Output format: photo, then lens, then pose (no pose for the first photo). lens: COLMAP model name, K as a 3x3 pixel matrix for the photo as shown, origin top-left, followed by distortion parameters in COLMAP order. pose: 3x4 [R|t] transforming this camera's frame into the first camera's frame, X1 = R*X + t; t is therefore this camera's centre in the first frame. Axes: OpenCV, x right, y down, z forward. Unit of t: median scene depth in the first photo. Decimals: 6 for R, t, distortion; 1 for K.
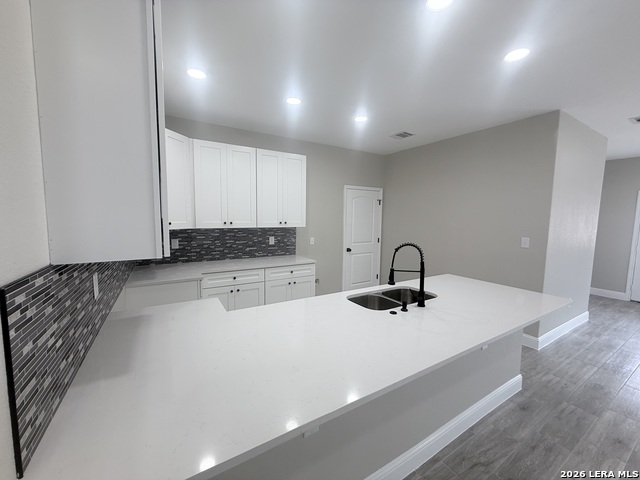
lens RADIAL K [[255.3, 0, 320.0], [0, 255.3, 240.0], [0, 0, 1]] dist [0.001312, 0.000147]
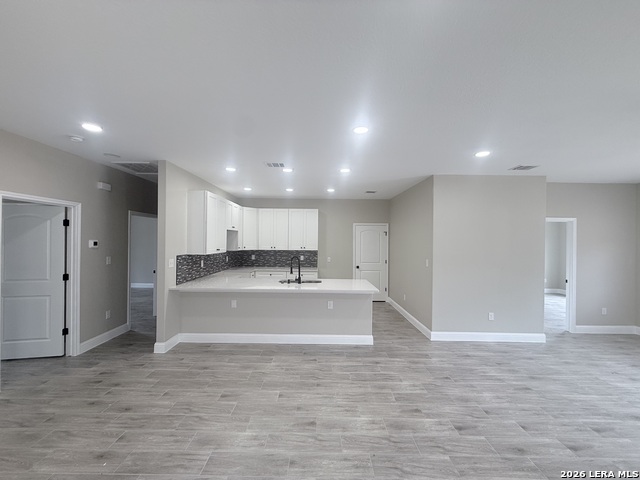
lens RADIAL K [[255.3, 0, 320.0], [0, 255.3, 240.0], [0, 0, 1]] dist [0.001312, 0.000147]
pose [[0.855091, -0.007214, -0.518428, 0.866773], [-0.046063, 0.994892, -0.089820, 0.032895], [0.516428, 0.100685, 0.850391, -0.447539]]
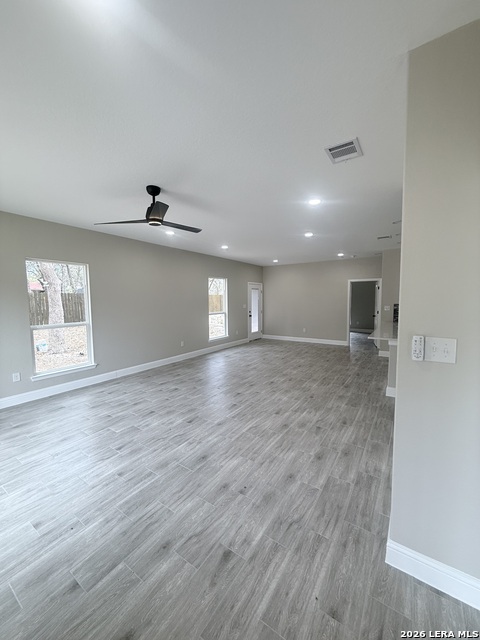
lens RADIAL K [[255.3, 0, 240.0], [0, 255.3, 320.0], [0, 0, 1]] dist [0.001312, 0.000147]
pose [[-0.907060, 0.026152, -0.420188, 1.495906], [-0.044853, 0.986385, 0.158216, -0.090449], [0.418604, 0.162359, -0.893538, 1.279095]]
